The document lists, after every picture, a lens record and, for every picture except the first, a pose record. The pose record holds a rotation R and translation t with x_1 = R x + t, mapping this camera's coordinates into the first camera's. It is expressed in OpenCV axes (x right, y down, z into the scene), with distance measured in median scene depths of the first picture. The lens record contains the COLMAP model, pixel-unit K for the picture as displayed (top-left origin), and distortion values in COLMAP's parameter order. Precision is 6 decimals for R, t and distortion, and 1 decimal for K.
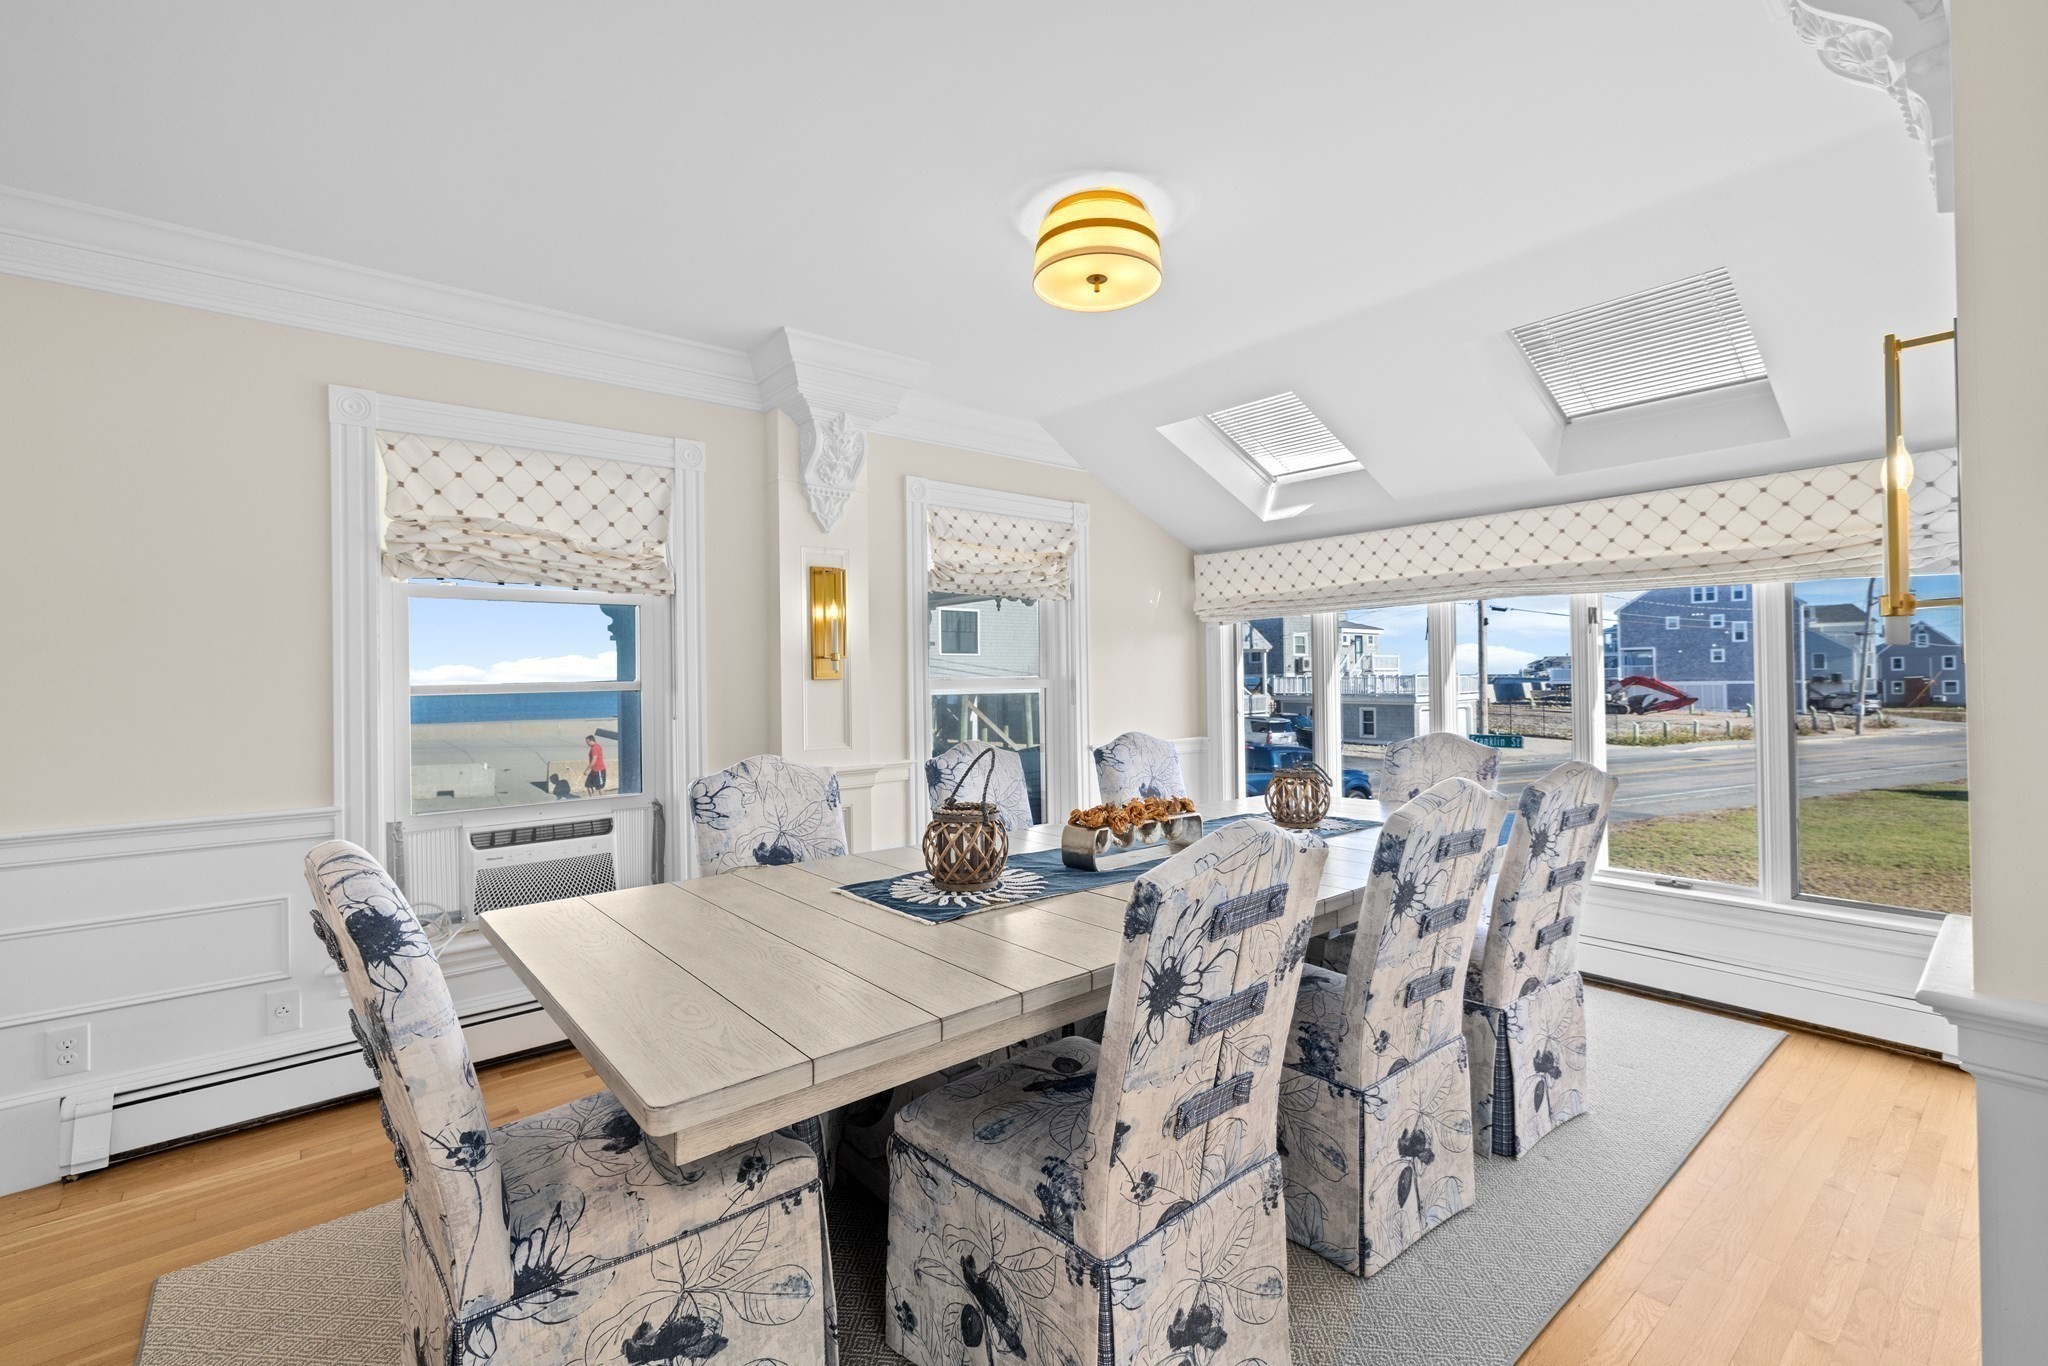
lens RADIAL K [[875.9, 0, 1022.3], [0, 875.9, 680.4], [0, 0, 1]] dist [-0.004414, 0.000064]
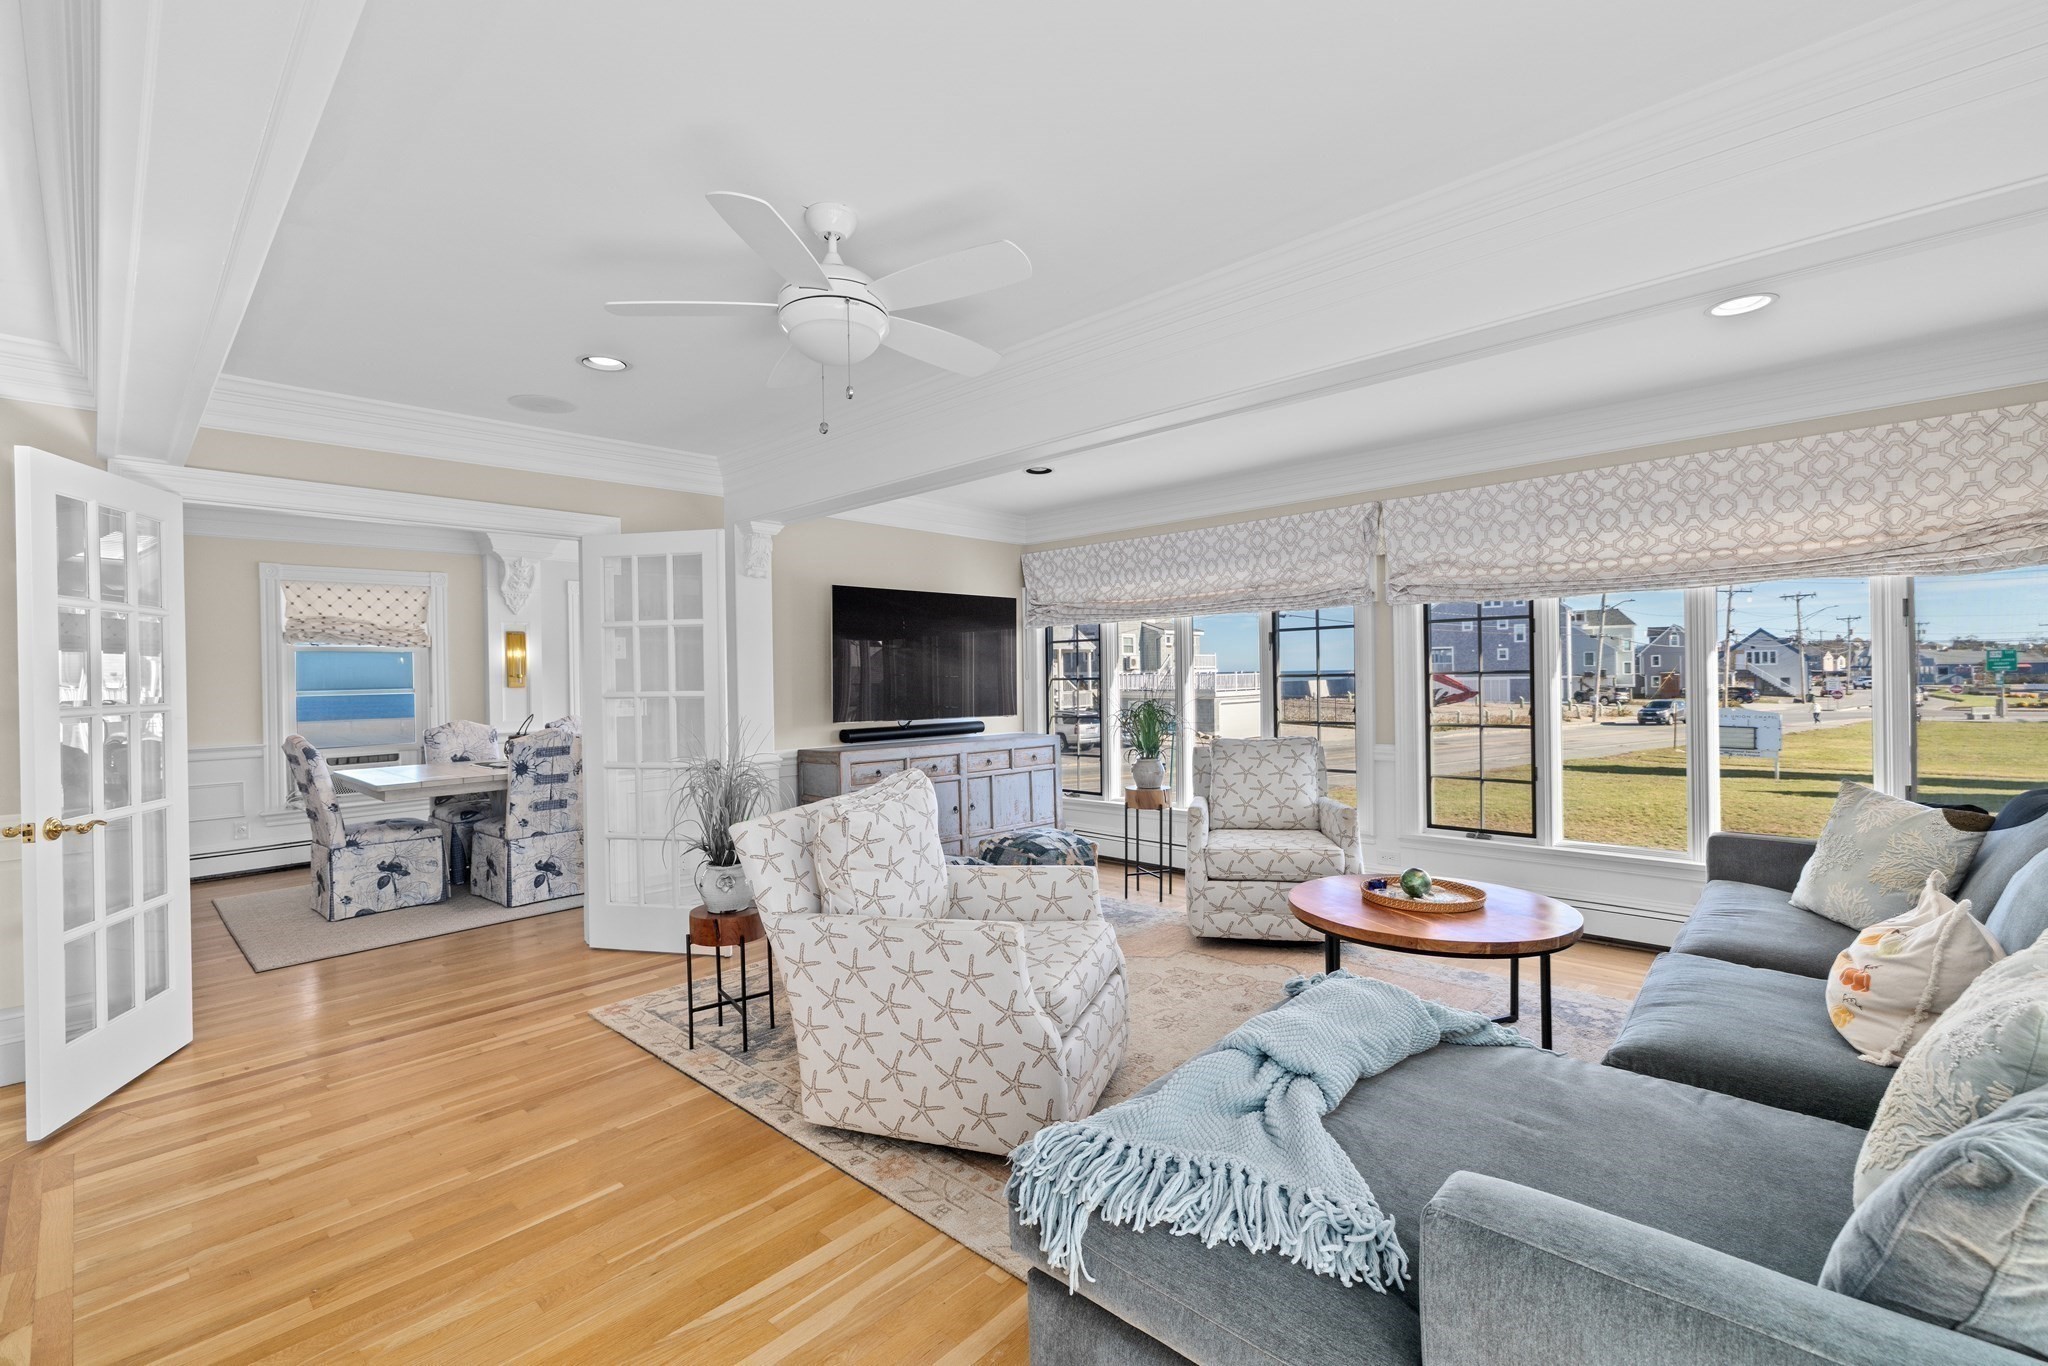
lens RADIAL K [[875.9, 0, 1025.2], [0, 875.9, 681.1], [0, 0, 1]] dist [-0.004414, 0.000064]
pose [[0.991766, -0.003003, 0.128025, 0.763900], [0.002314, 0.999982, 0.005531, -0.025833], [-0.128039, -0.005189, 0.991756, -1.288132]]
